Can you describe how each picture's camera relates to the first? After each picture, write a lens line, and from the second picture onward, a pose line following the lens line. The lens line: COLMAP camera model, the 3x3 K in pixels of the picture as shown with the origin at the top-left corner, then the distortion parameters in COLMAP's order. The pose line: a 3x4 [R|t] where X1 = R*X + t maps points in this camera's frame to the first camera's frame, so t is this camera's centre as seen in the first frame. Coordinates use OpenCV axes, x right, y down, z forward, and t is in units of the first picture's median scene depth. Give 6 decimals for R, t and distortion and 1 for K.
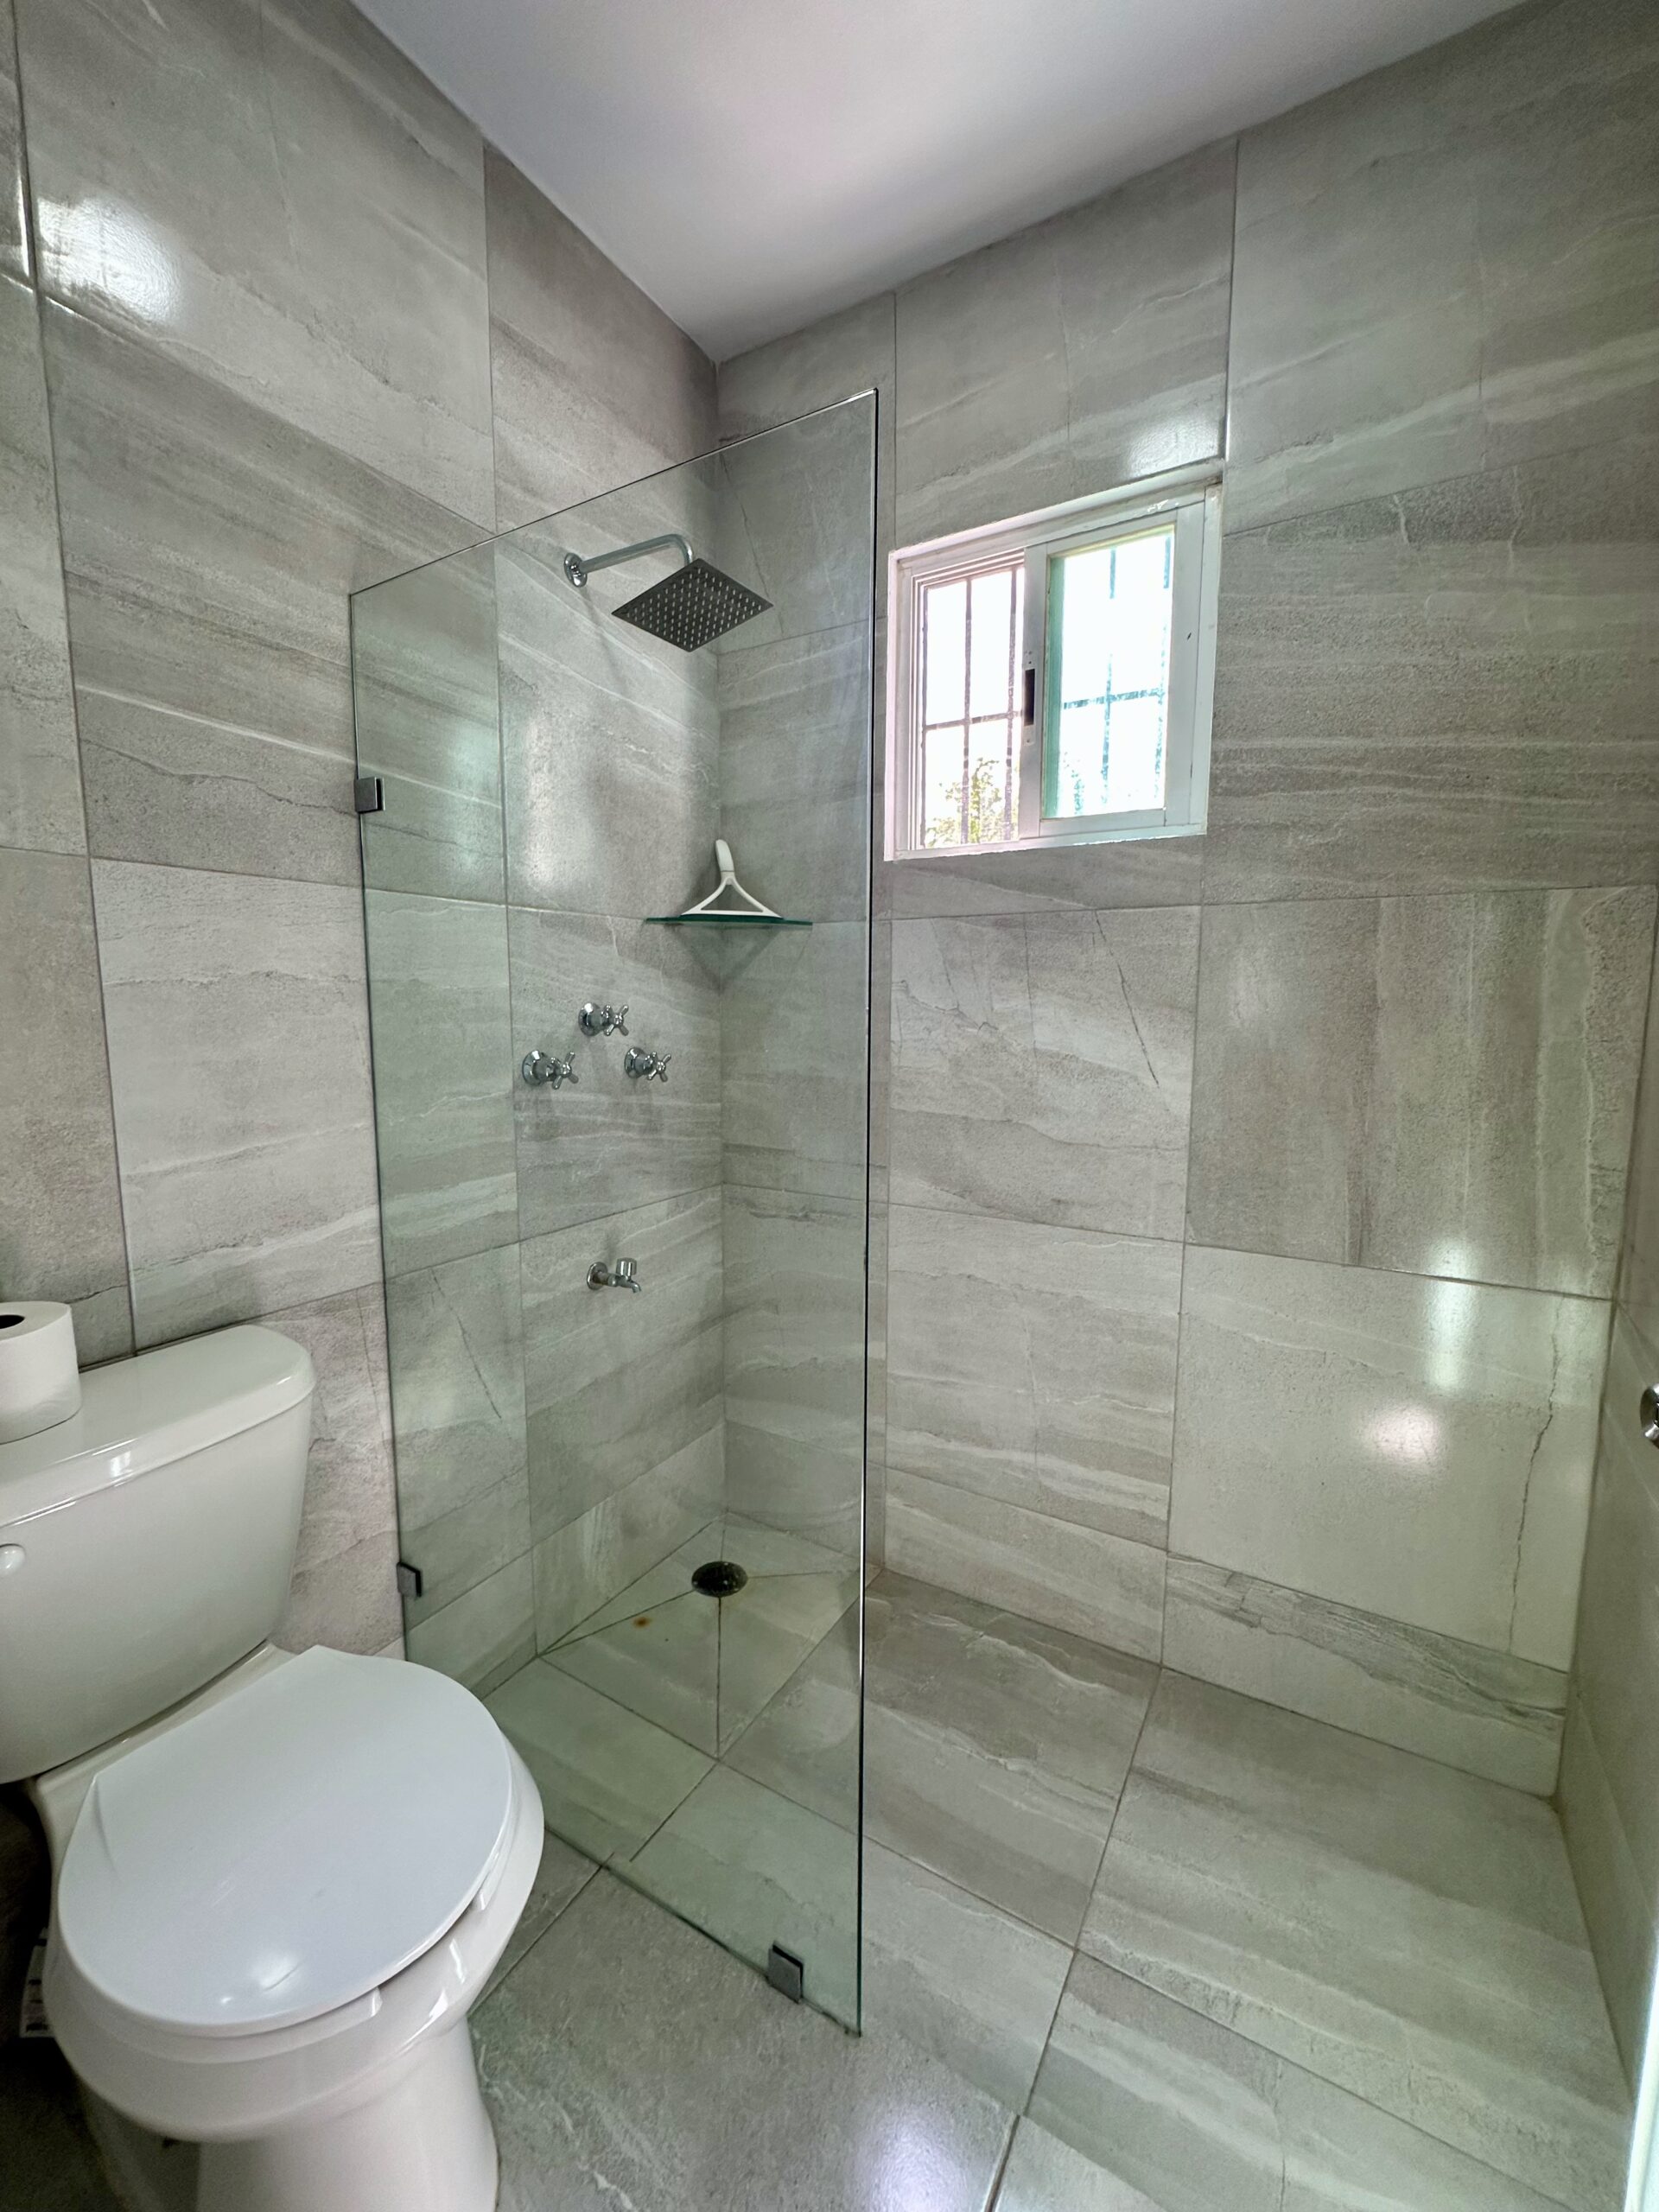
lens RADIAL K [[879.9, 0, 846.6], [0, 879.9, 1092.2], [0, 0, 1]] dist [-0.007054, 0.001488]
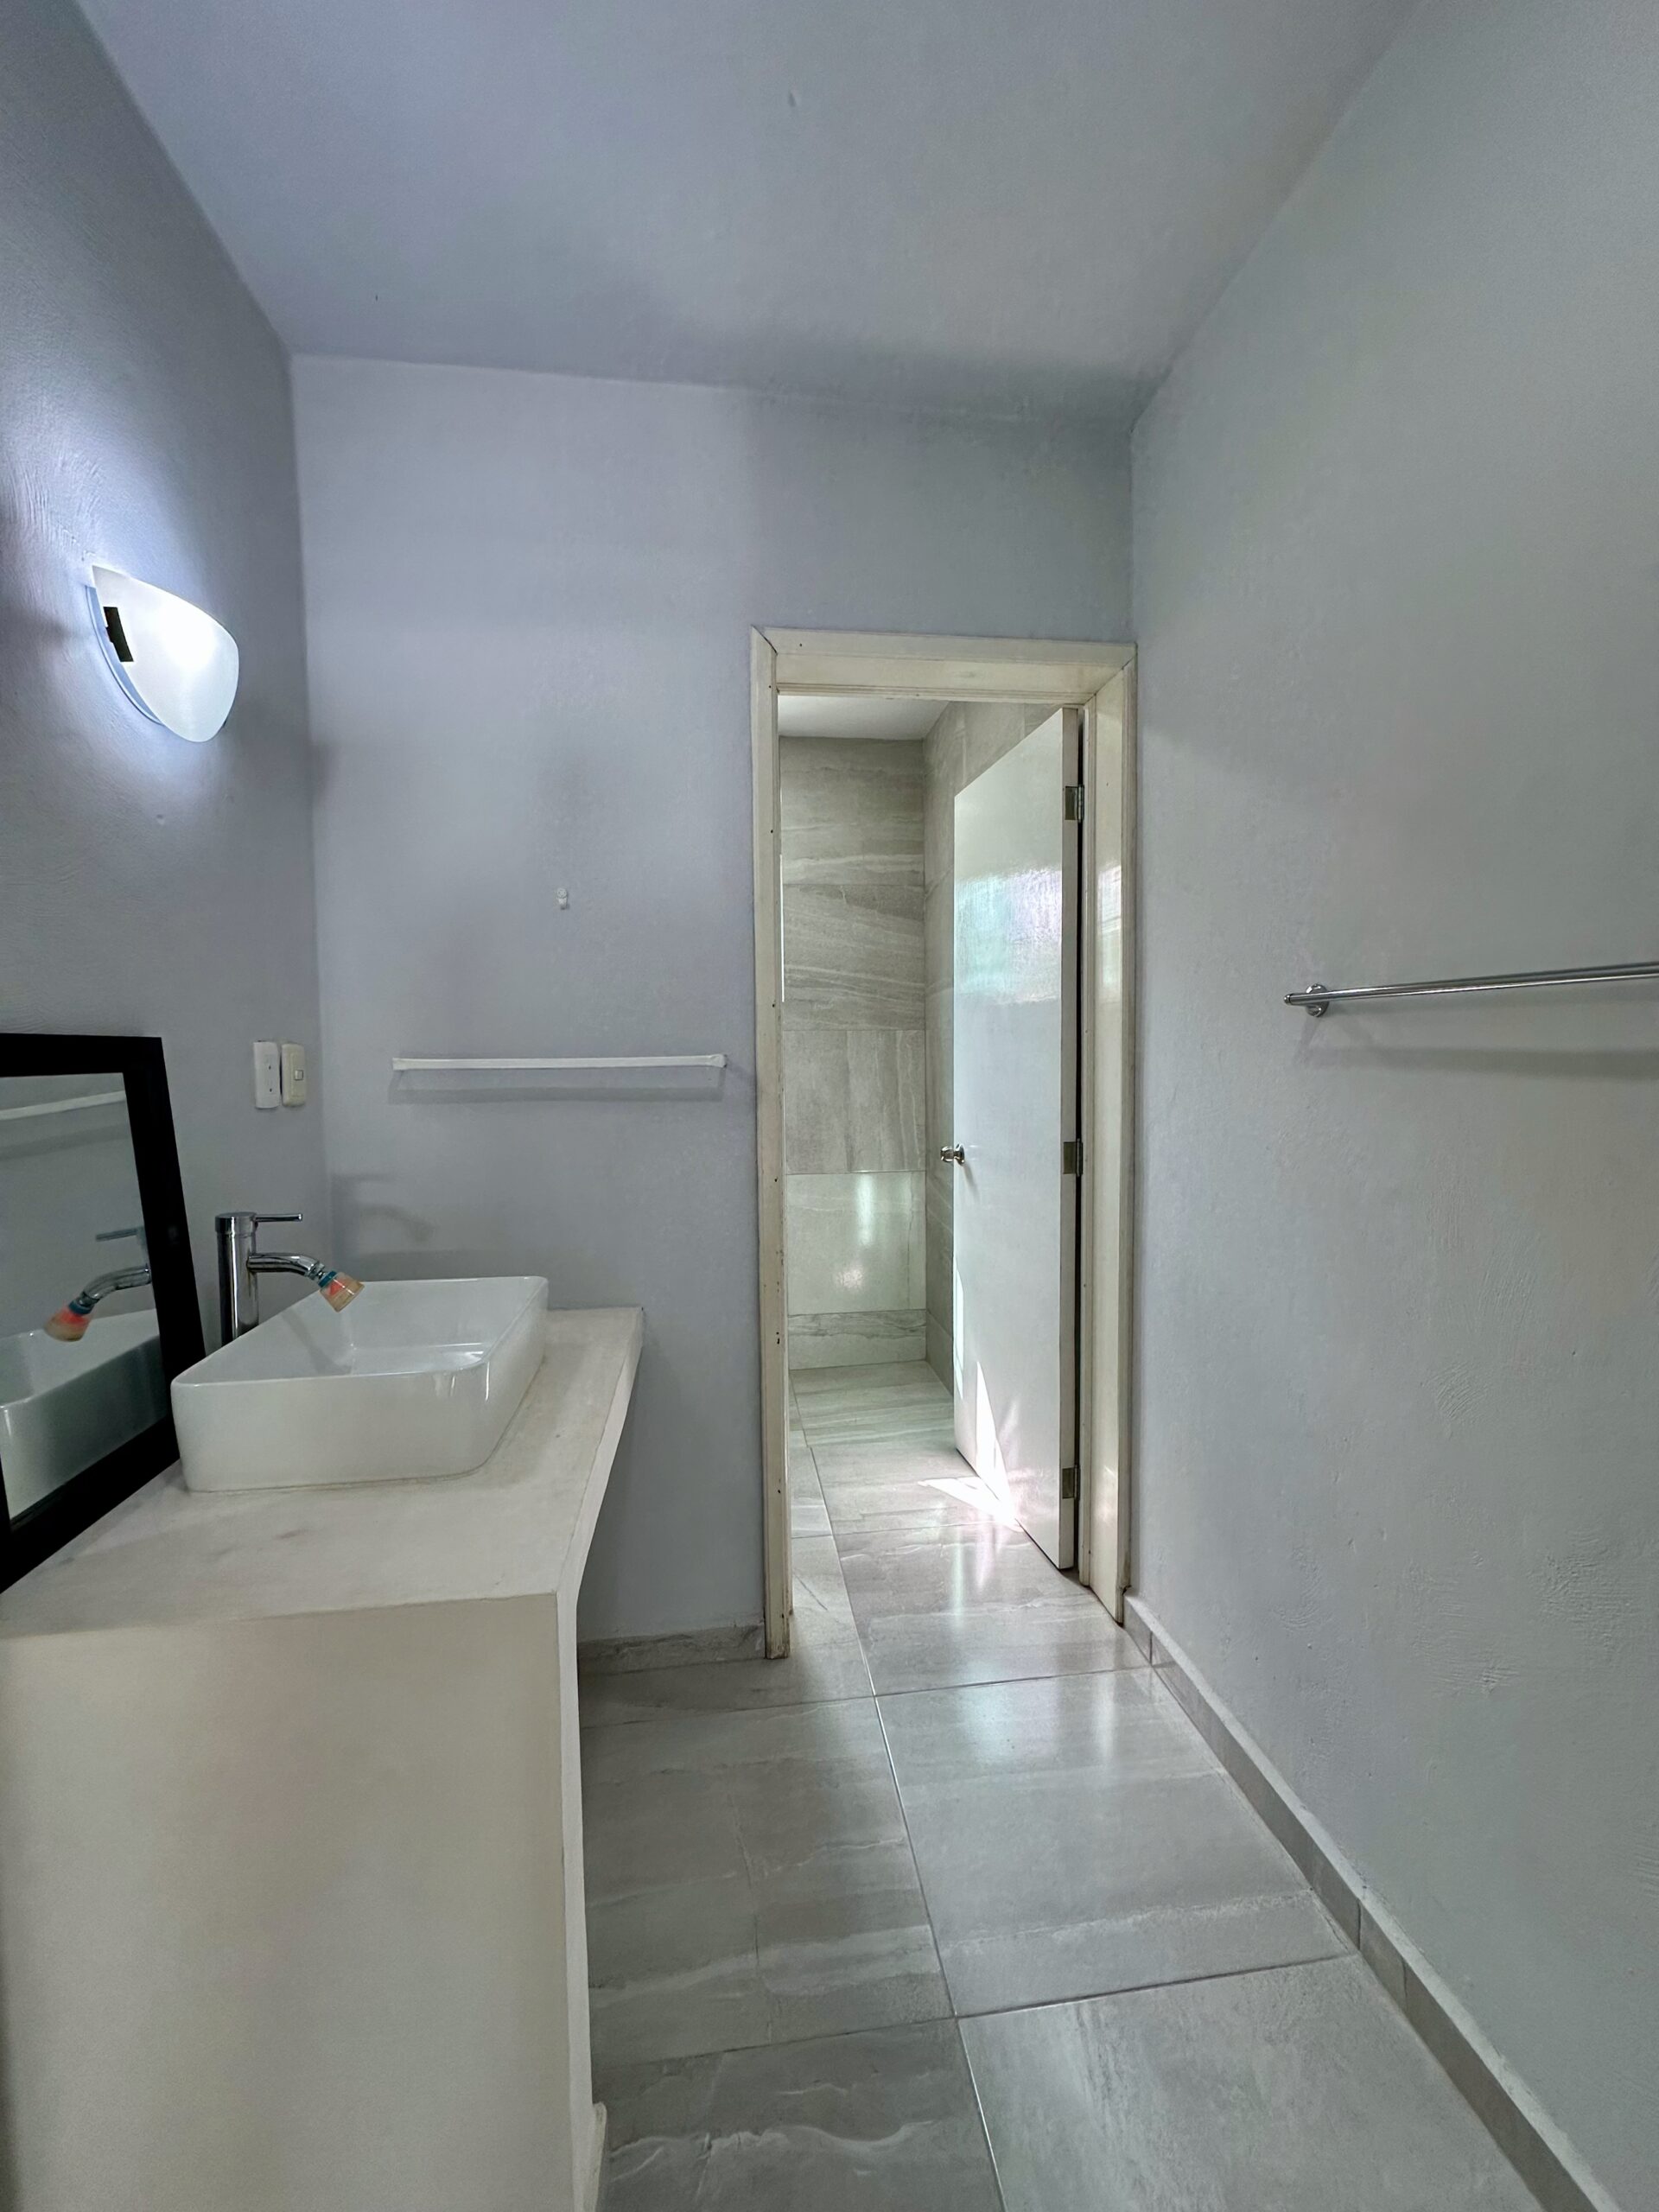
lens RADIAL K [[879.9, 0, 822.3], [0, 879.9, 1116.3], [0, 0, 1]] dist [-0.007054, 0.001488]
pose [[0.785539, -0.045450, 0.617141, -1.113536], [0.086893, 0.995520, -0.037286, 0.129643], [-0.612681, 0.082915, 0.785969, -1.031609]]
